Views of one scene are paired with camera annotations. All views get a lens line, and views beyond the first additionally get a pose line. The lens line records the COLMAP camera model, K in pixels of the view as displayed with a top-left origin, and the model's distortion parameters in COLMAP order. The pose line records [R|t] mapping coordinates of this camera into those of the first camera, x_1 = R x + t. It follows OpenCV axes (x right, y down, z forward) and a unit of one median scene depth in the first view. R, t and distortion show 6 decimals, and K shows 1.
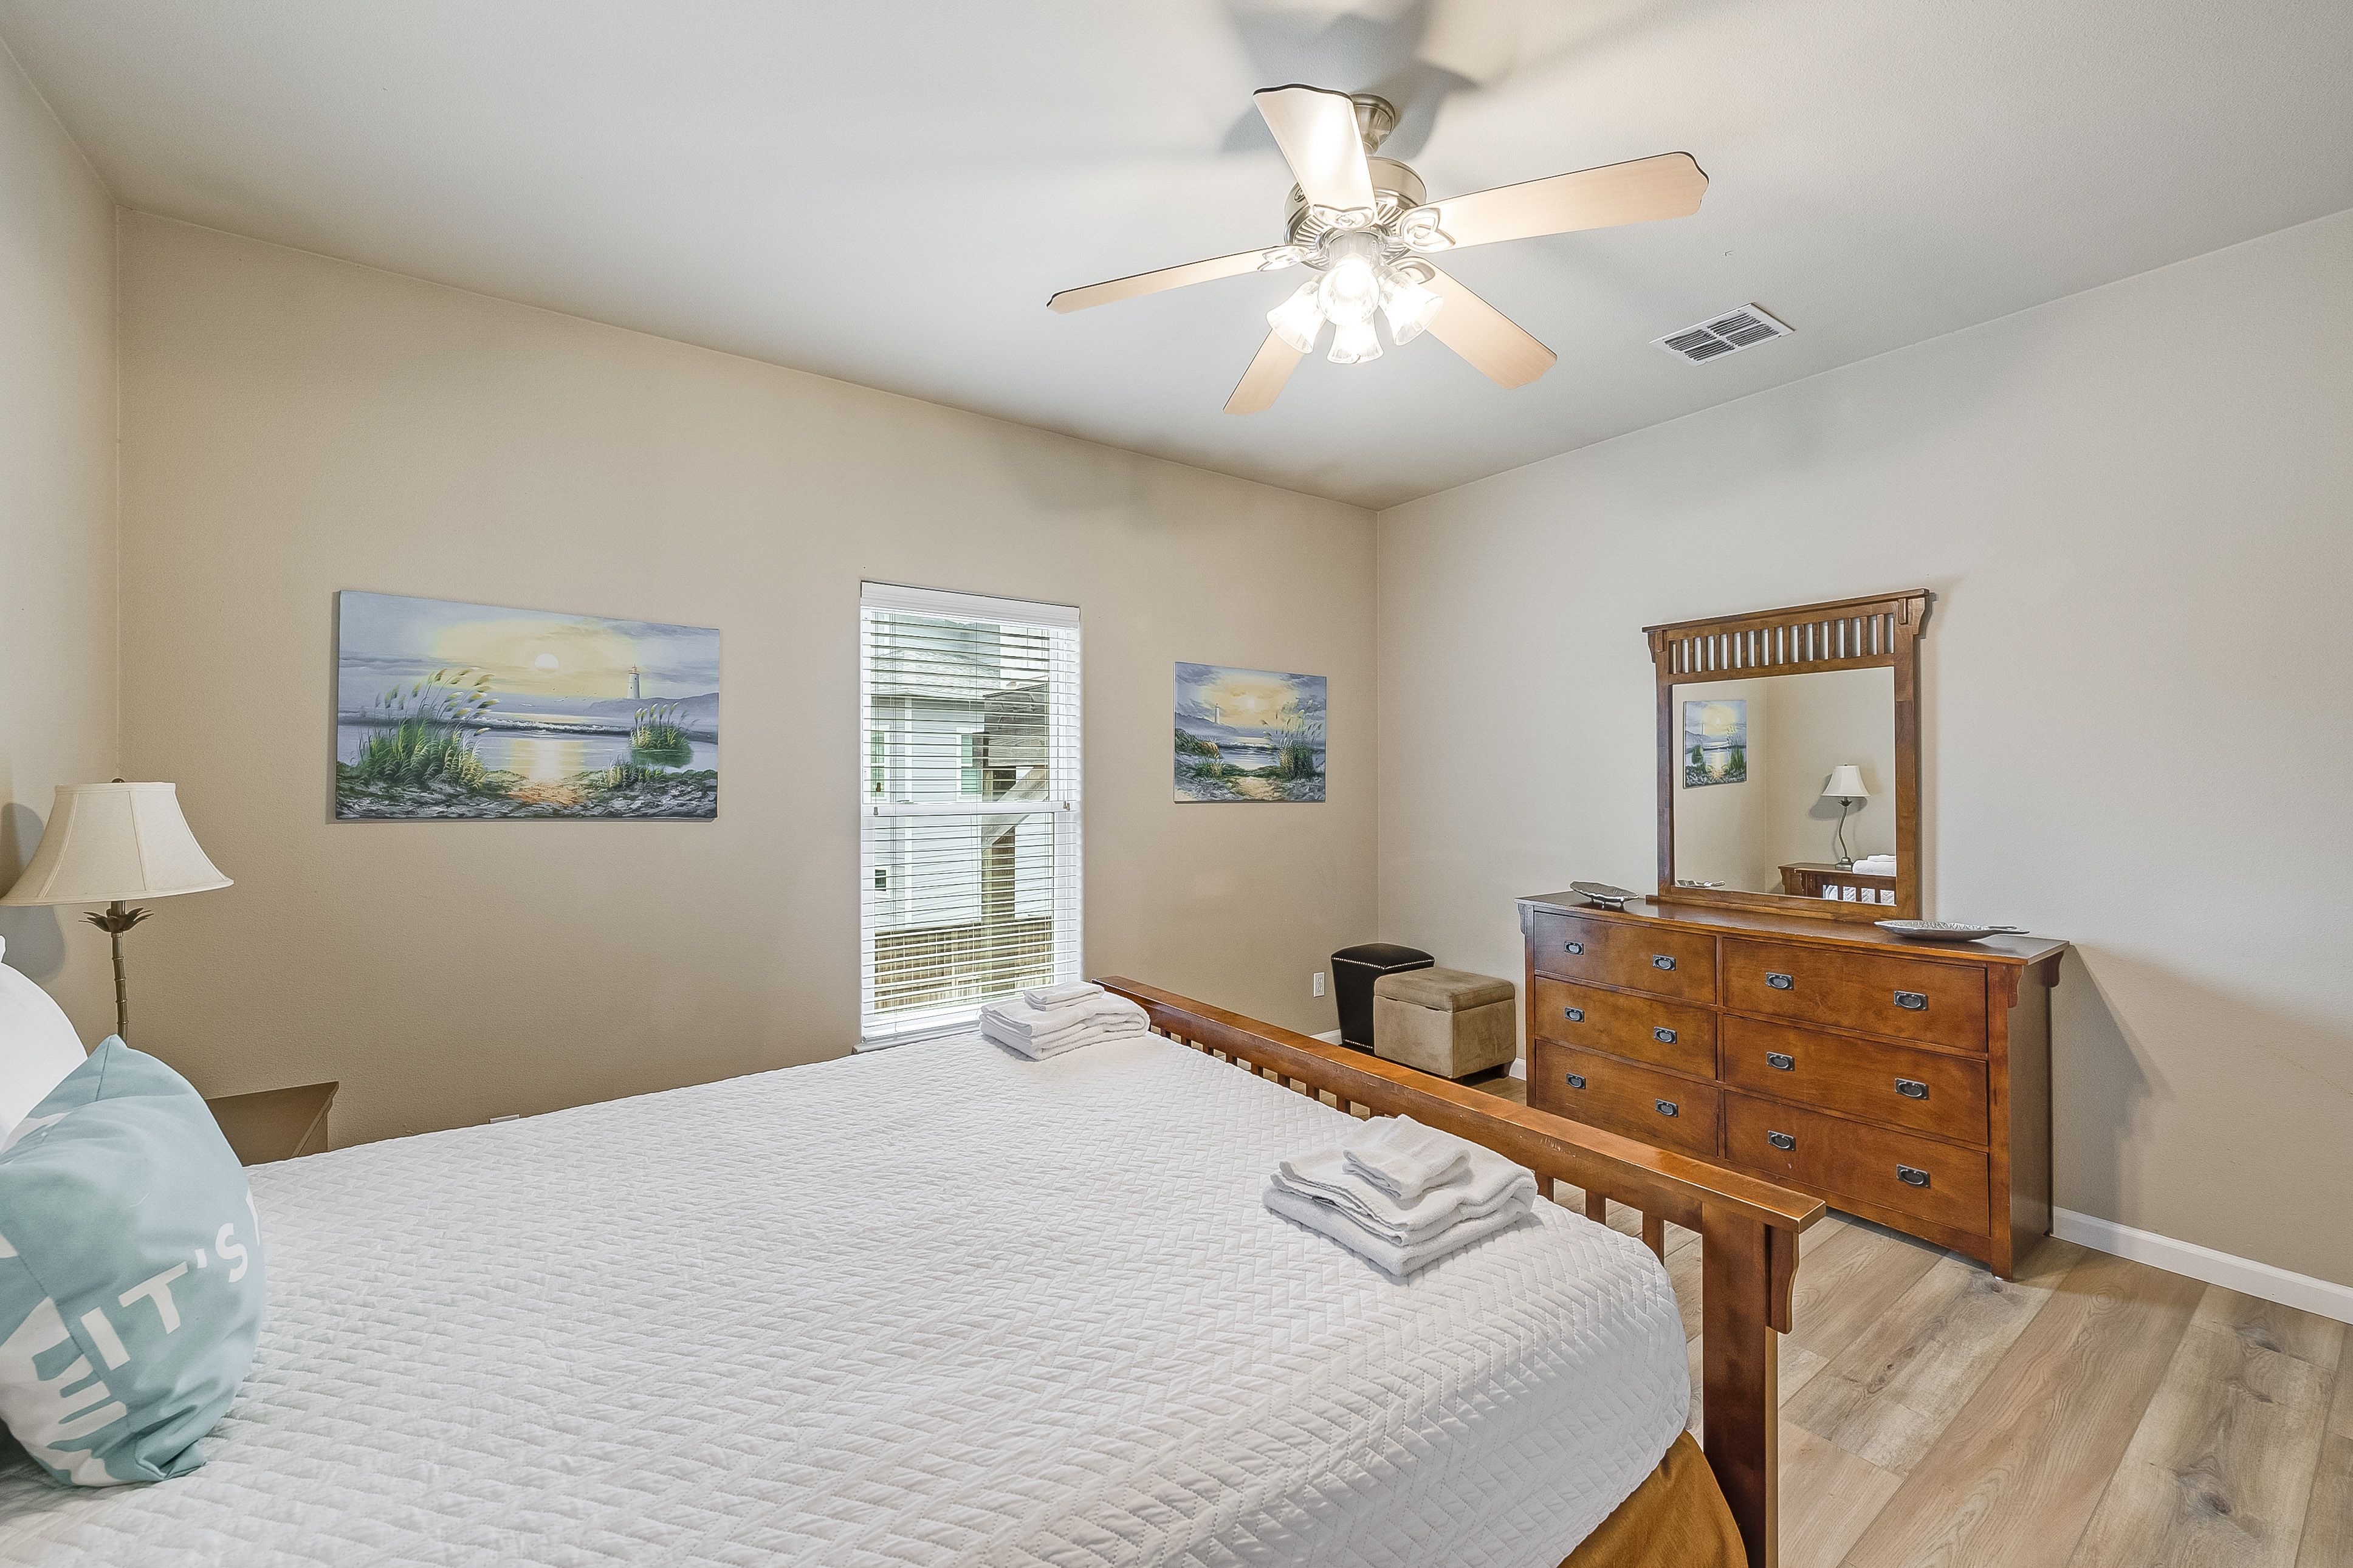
lens RADIAL K [[951.5, 0, 1188.5], [0, 951.5, 793.0], [0, 0, 1]] dist [-0.000786, -0.000258]
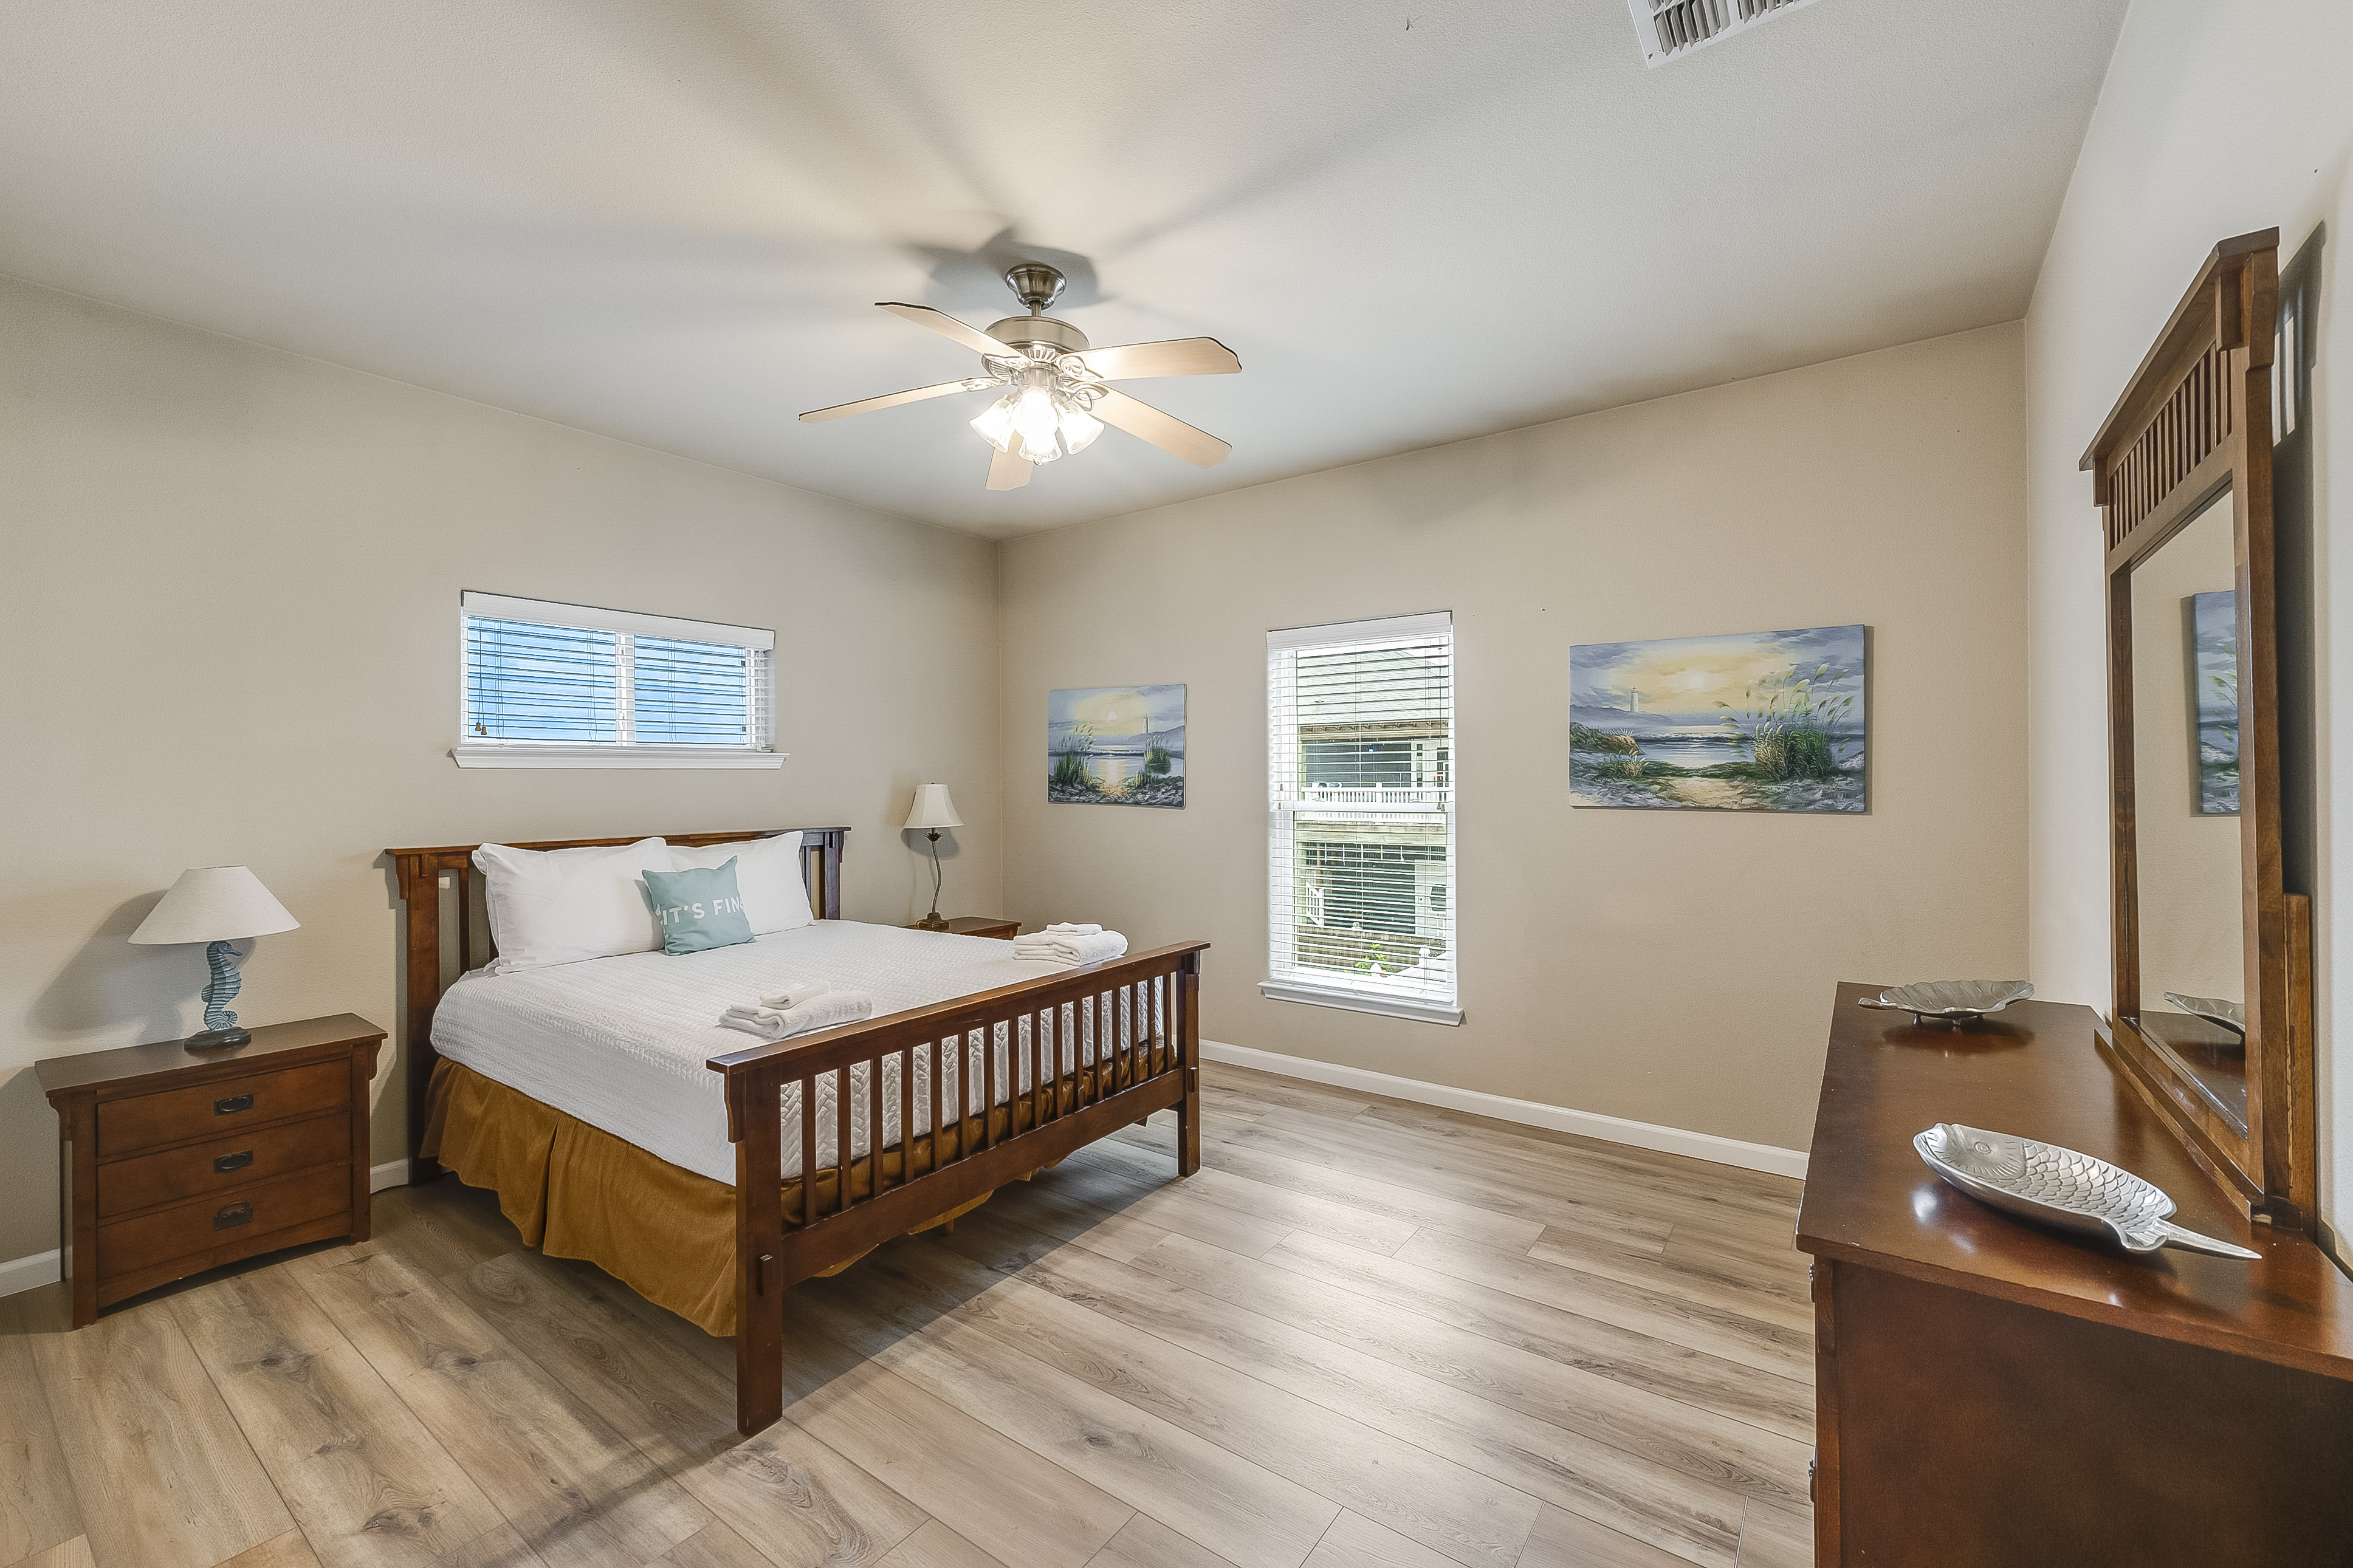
lens RADIAL K [[951.5, 0, 1188.5], [0, 951.5, 793.0], [0, 0, 1]] dist [-0.000786, -0.000258]
pose [[0.299413, 0.016624, -0.953979, 0.708456], [-0.004435, 0.999862, 0.016032, -0.015435], [0.954113, -0.000569, 0.299445, 0.399144]]
